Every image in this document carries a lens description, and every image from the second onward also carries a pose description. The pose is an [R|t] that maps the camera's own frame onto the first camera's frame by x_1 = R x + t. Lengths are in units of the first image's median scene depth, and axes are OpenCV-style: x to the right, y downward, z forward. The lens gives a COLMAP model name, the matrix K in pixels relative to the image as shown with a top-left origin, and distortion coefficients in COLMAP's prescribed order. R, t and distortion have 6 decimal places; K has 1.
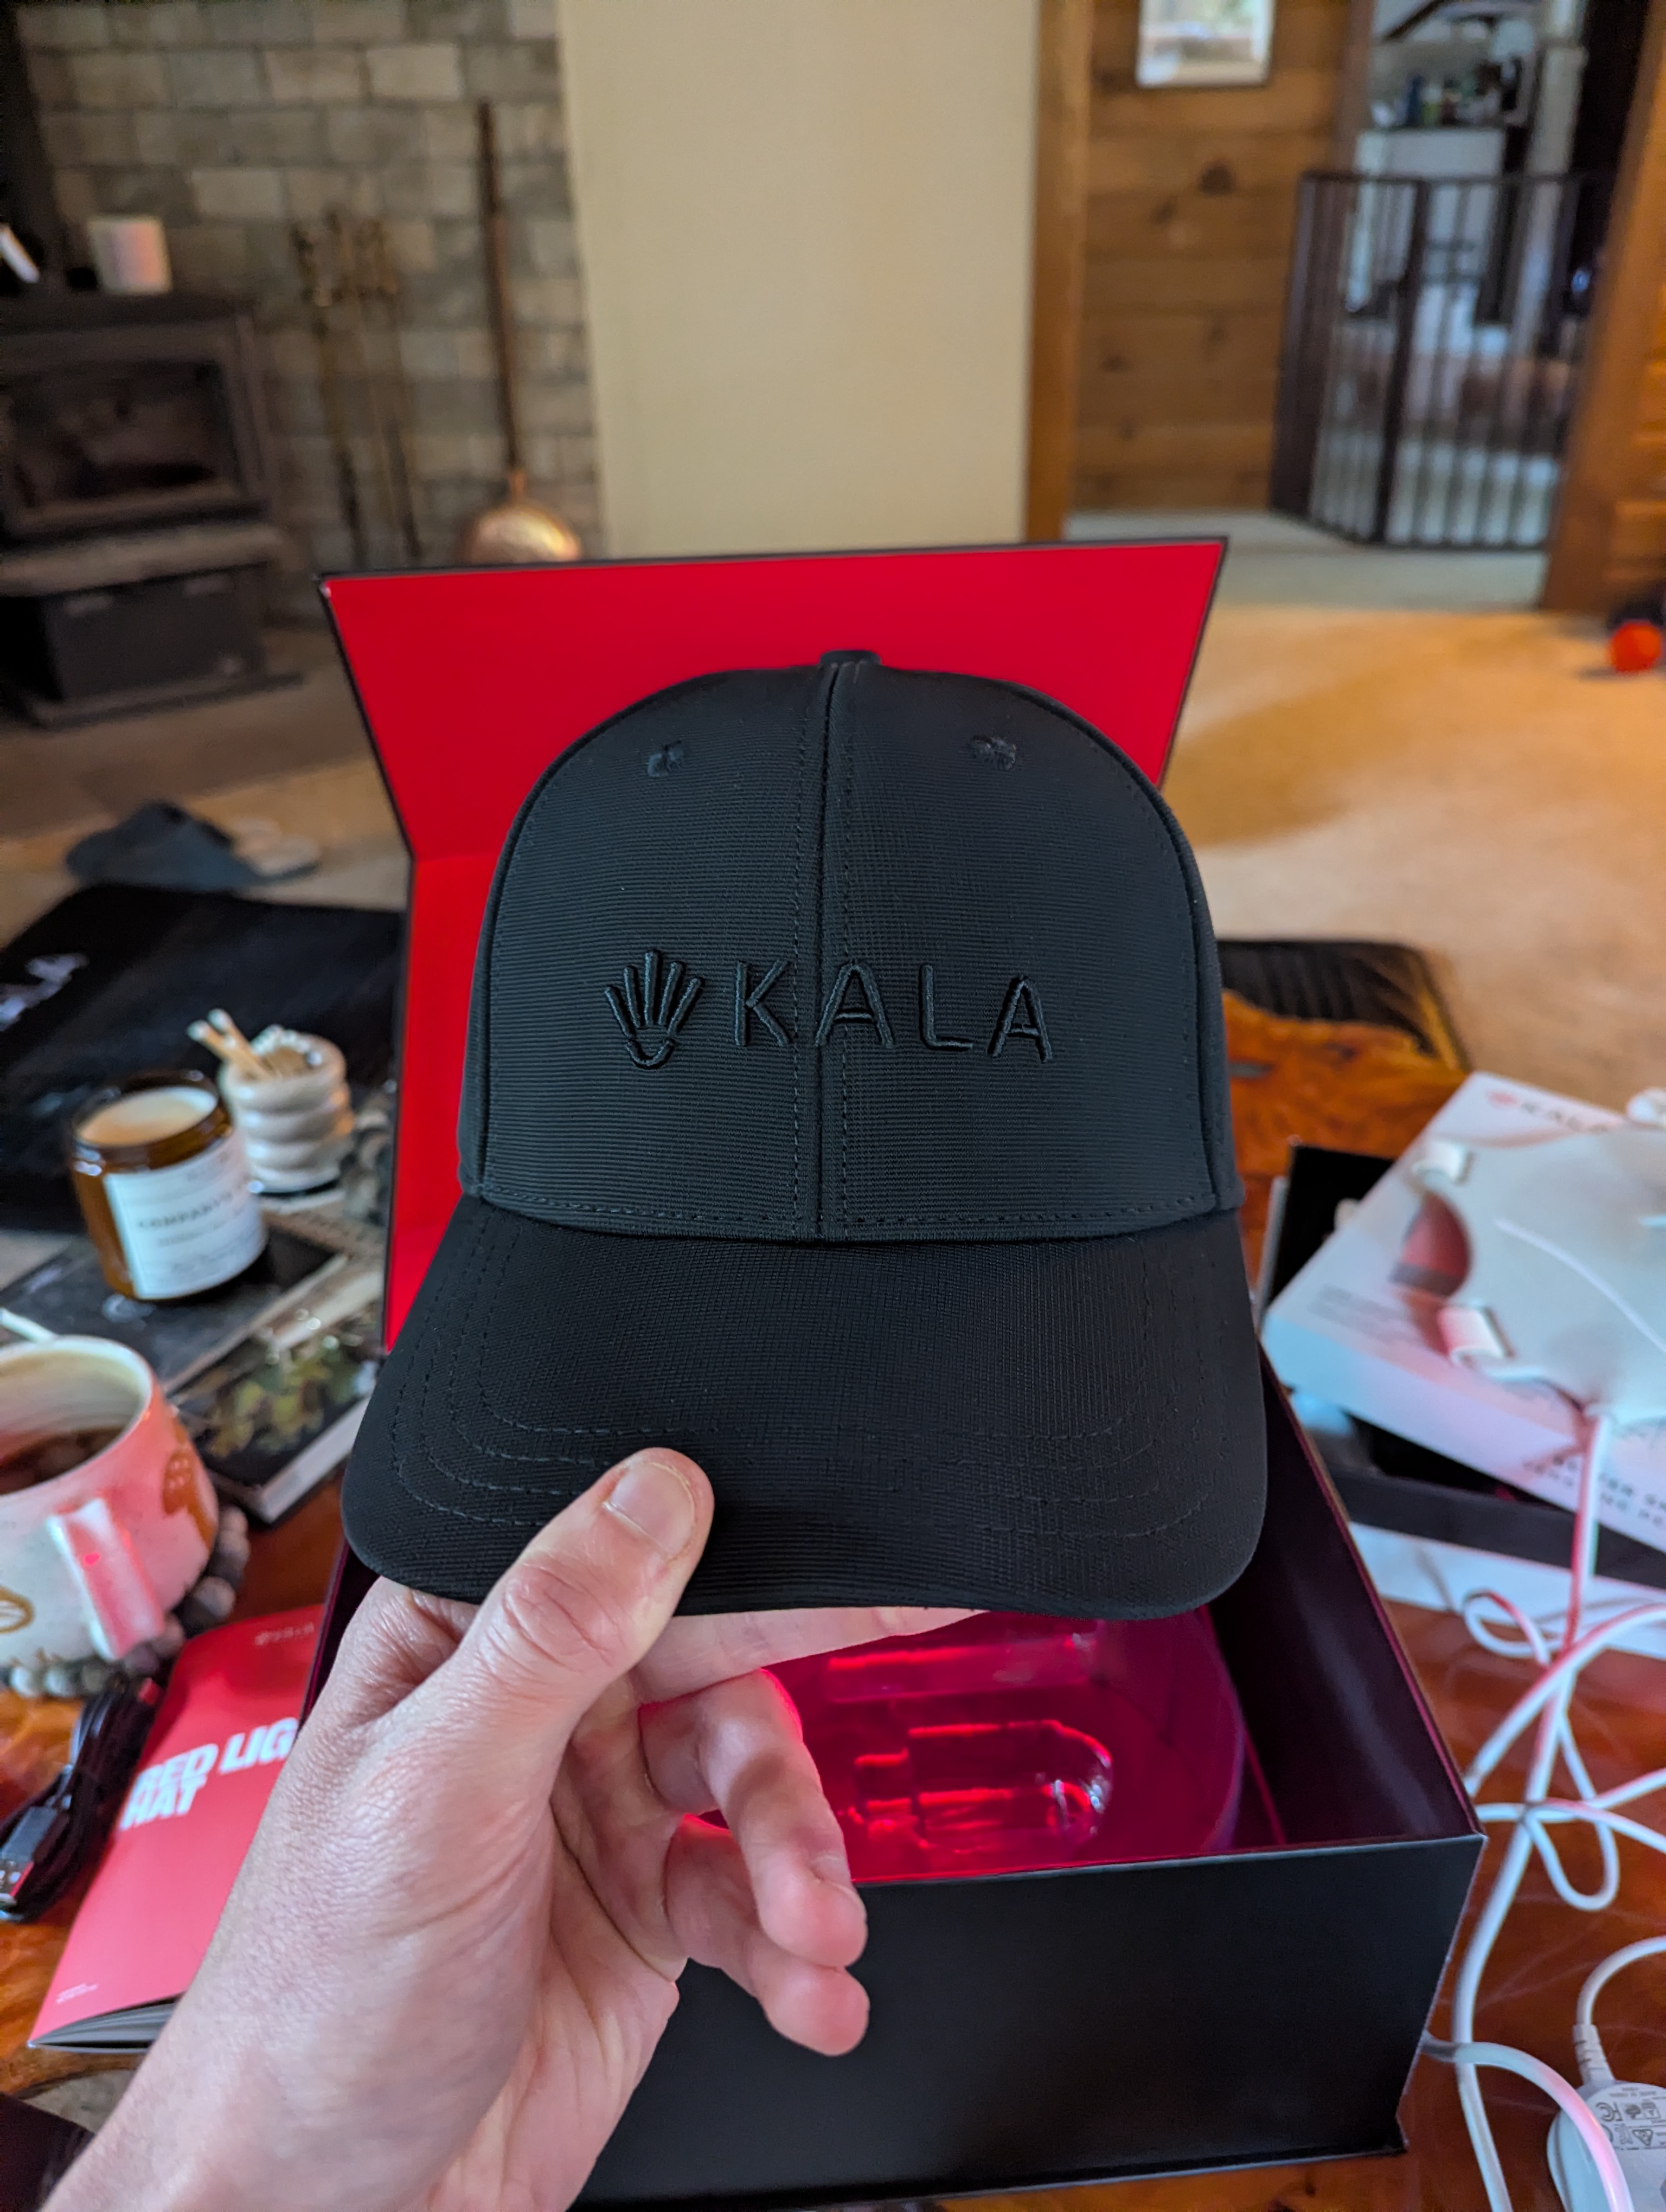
lens RADIAL K [[1546.6, 0, 833.0], [0, 1546.6, 1106.0], [0, 0, 1]] dist [-0.086489, 0.002292]
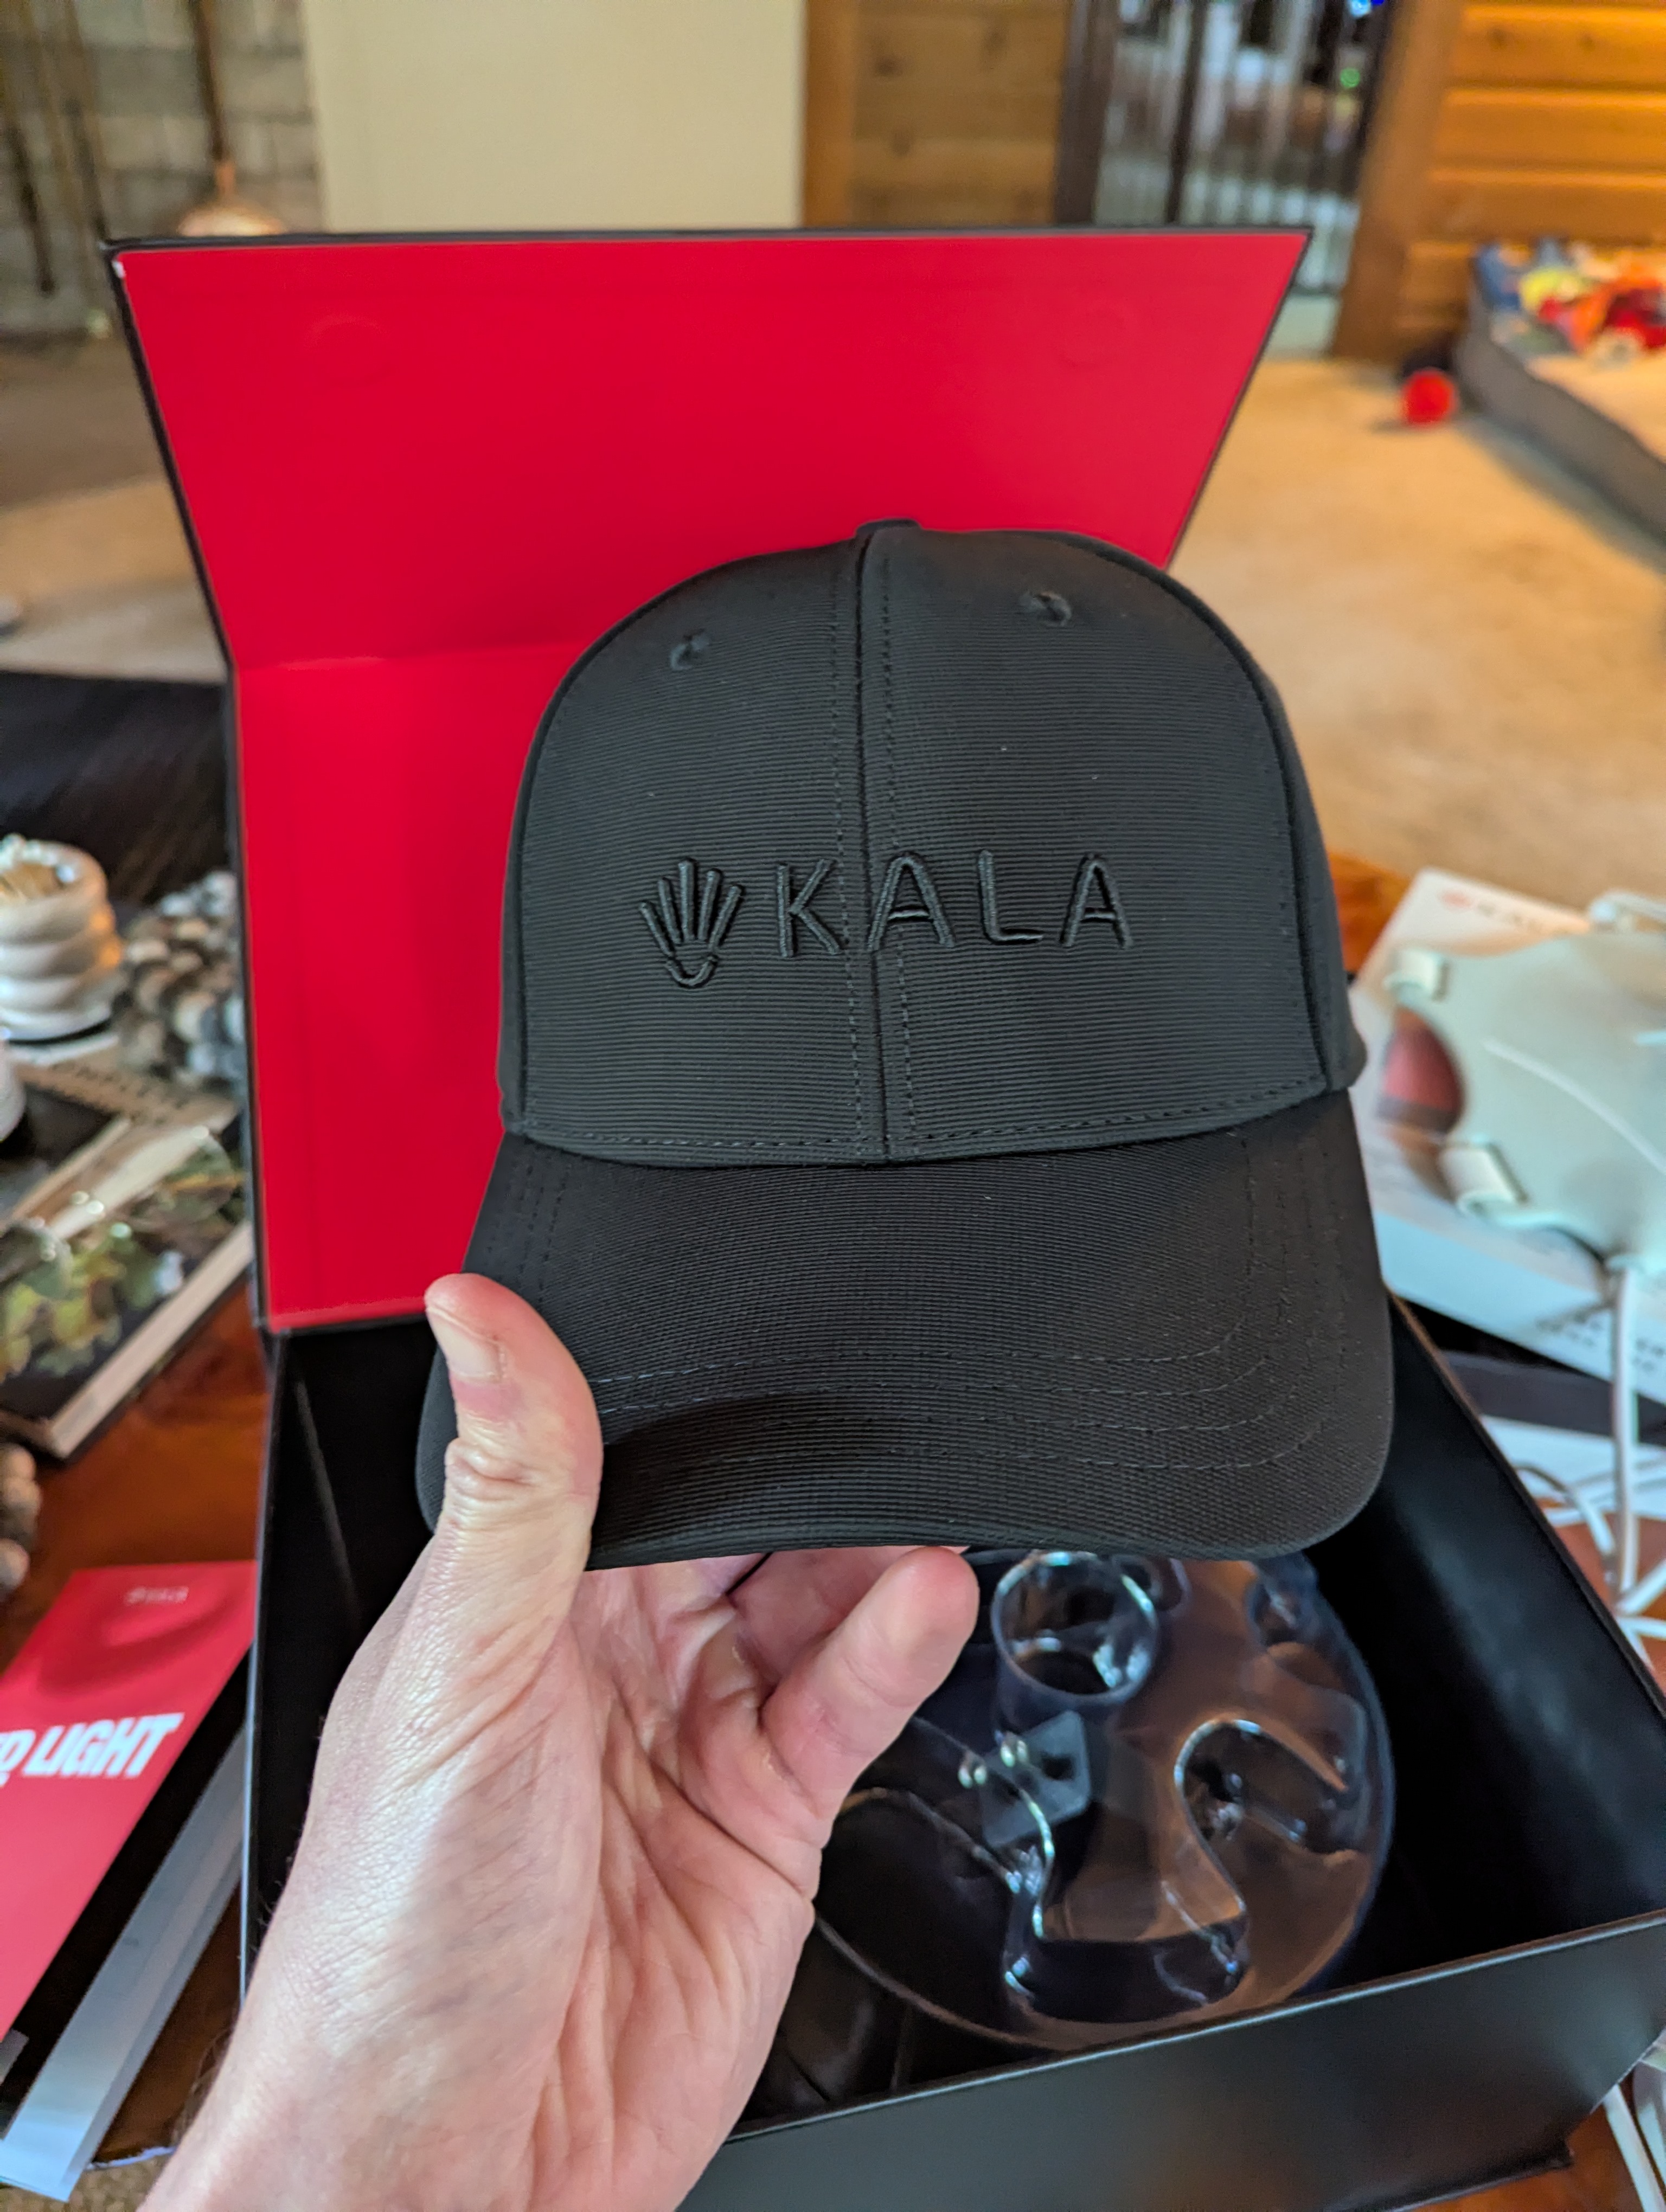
lens RADIAL K [[1550.7, 0, 823.1], [0, 1550.7, 1086.8], [0, 0, 1]] dist [-0.057922, -0.003904]
pose [[0.988257, -0.035983, 0.148503, -0.069280], [0.015340, 0.990331, 0.137877, -0.024913], [-0.152028, -0.133980, 0.979253, 0.139141]]
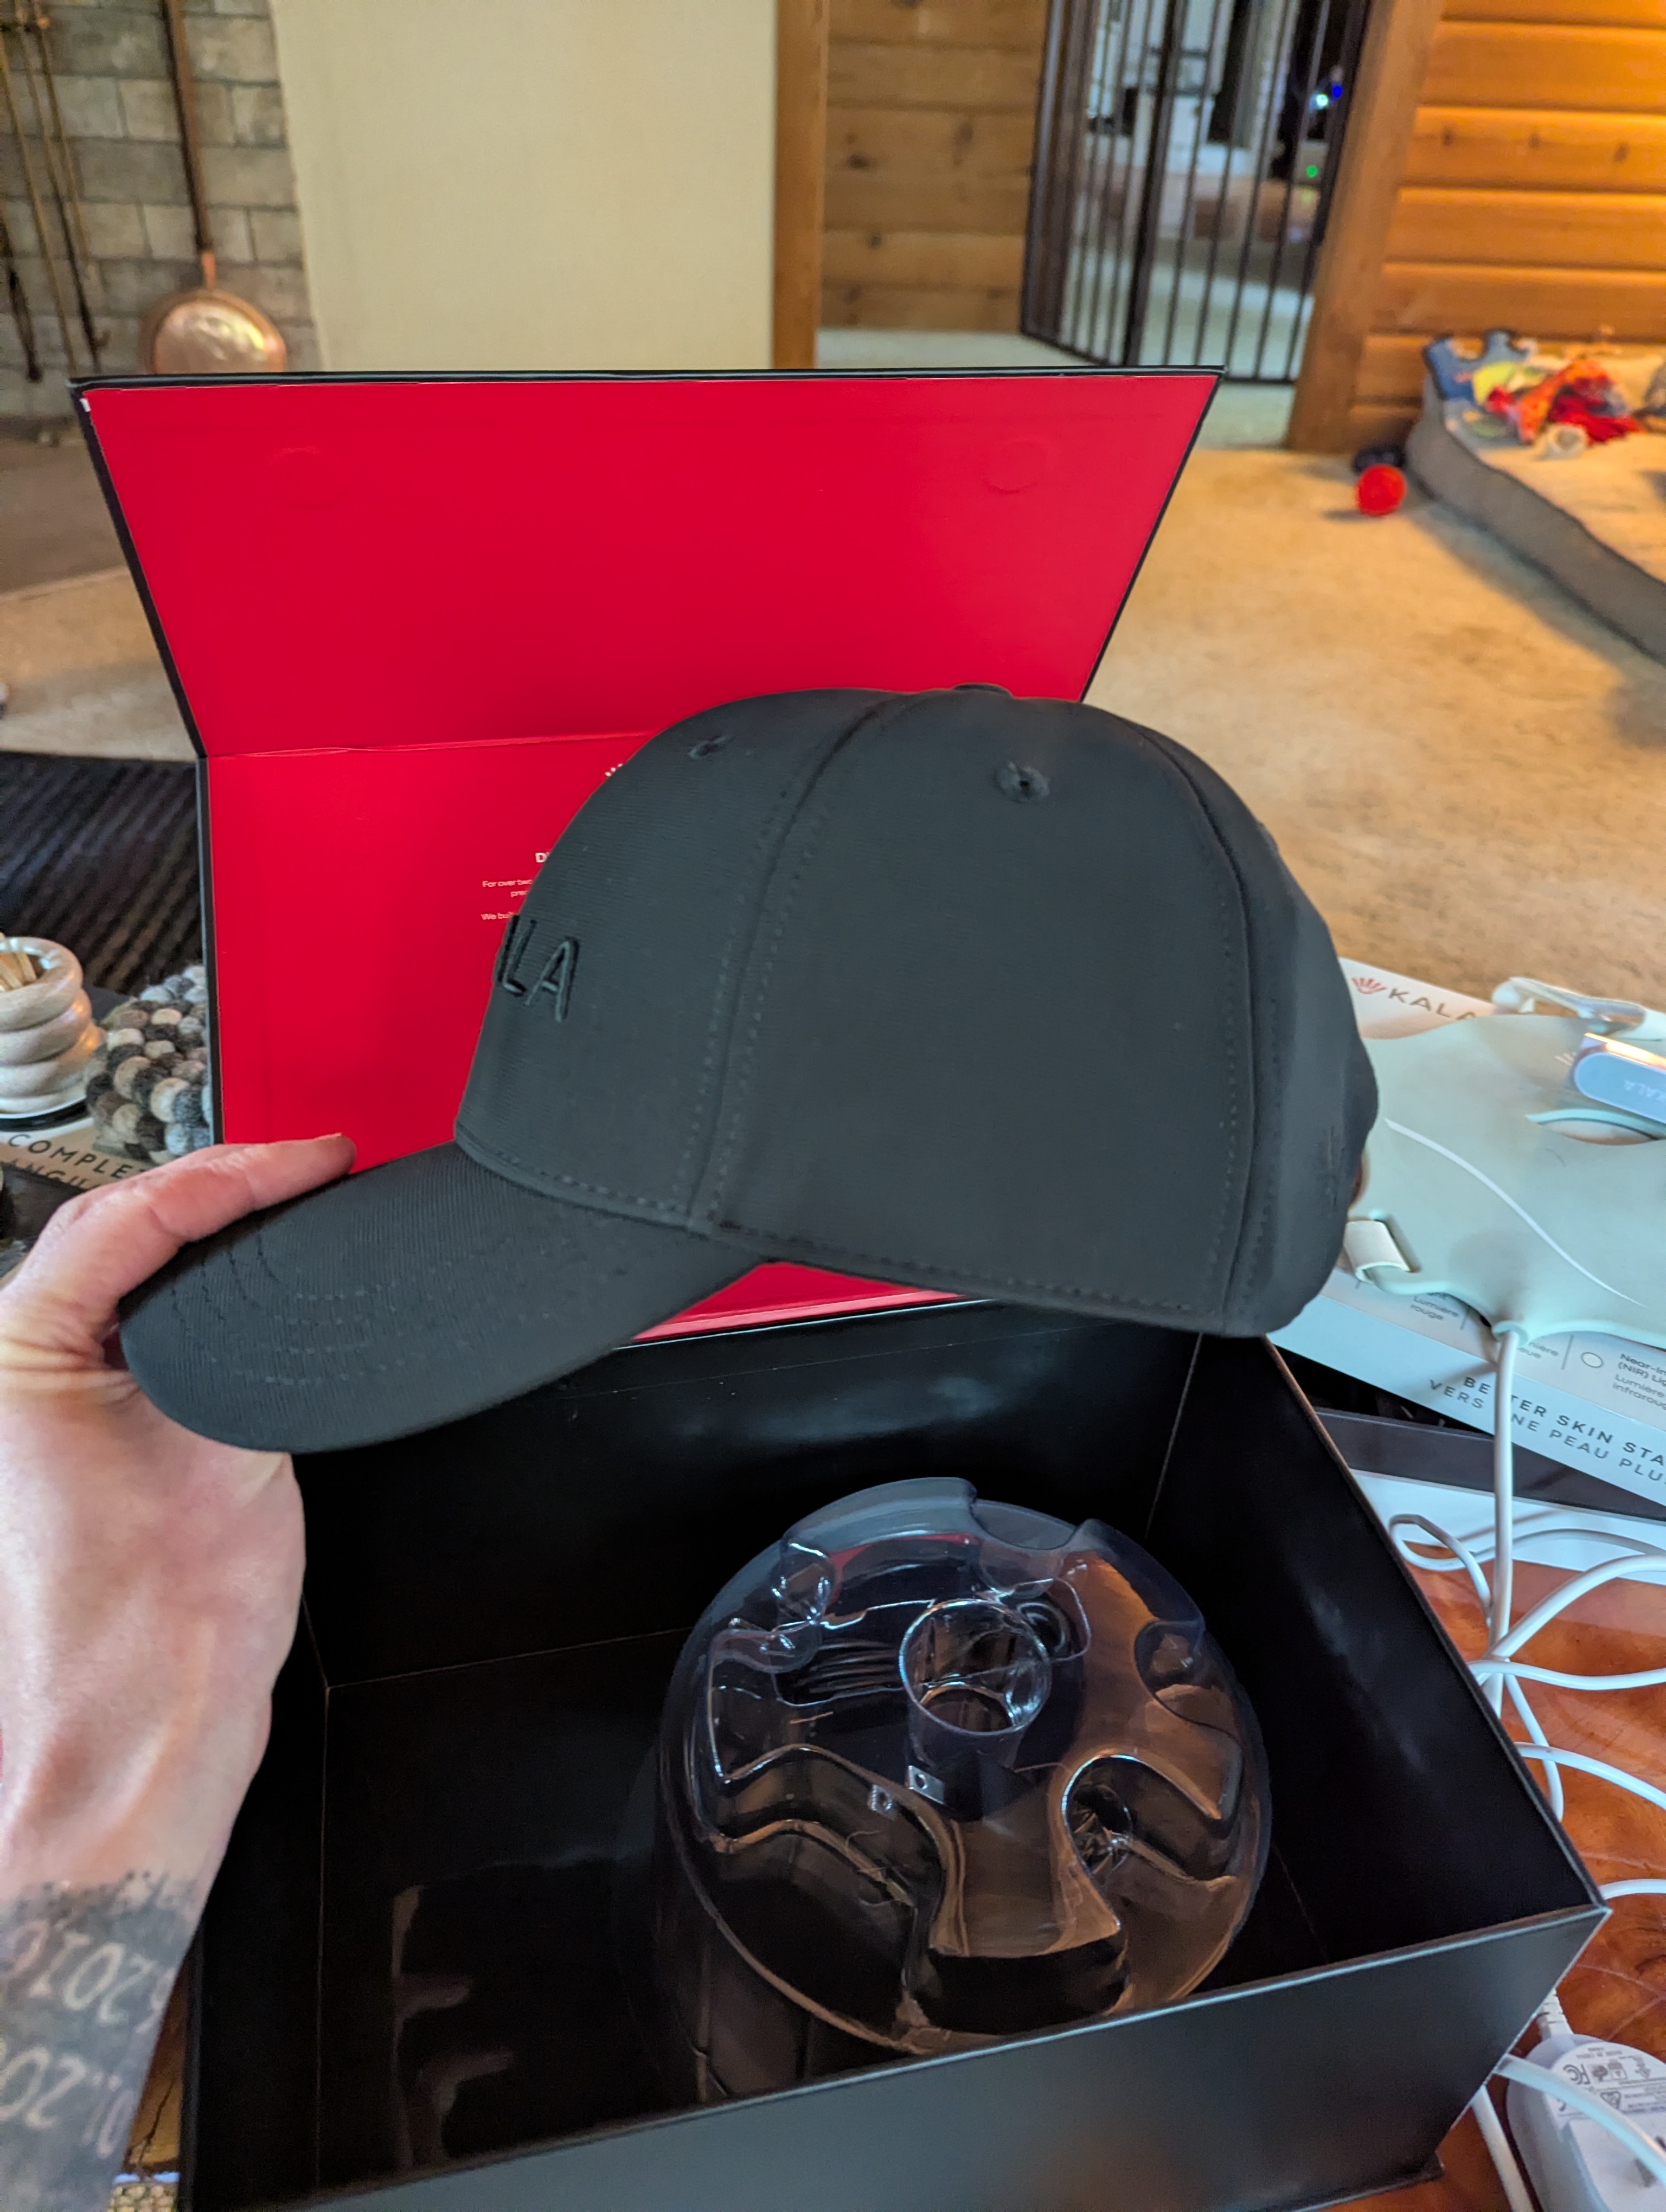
lens RADIAL K [[1534.7, 0, 833.0], [0, 1534.7, 1106.0], [0, 0, 1]] dist [-0.045928, 0.000538]
pose [[0.985191, -0.034238, 0.168008, -0.054300], [0.016417, 0.994195, 0.106337, -0.035320], [-0.170673, -0.102004, 0.980034, 0.096574]]
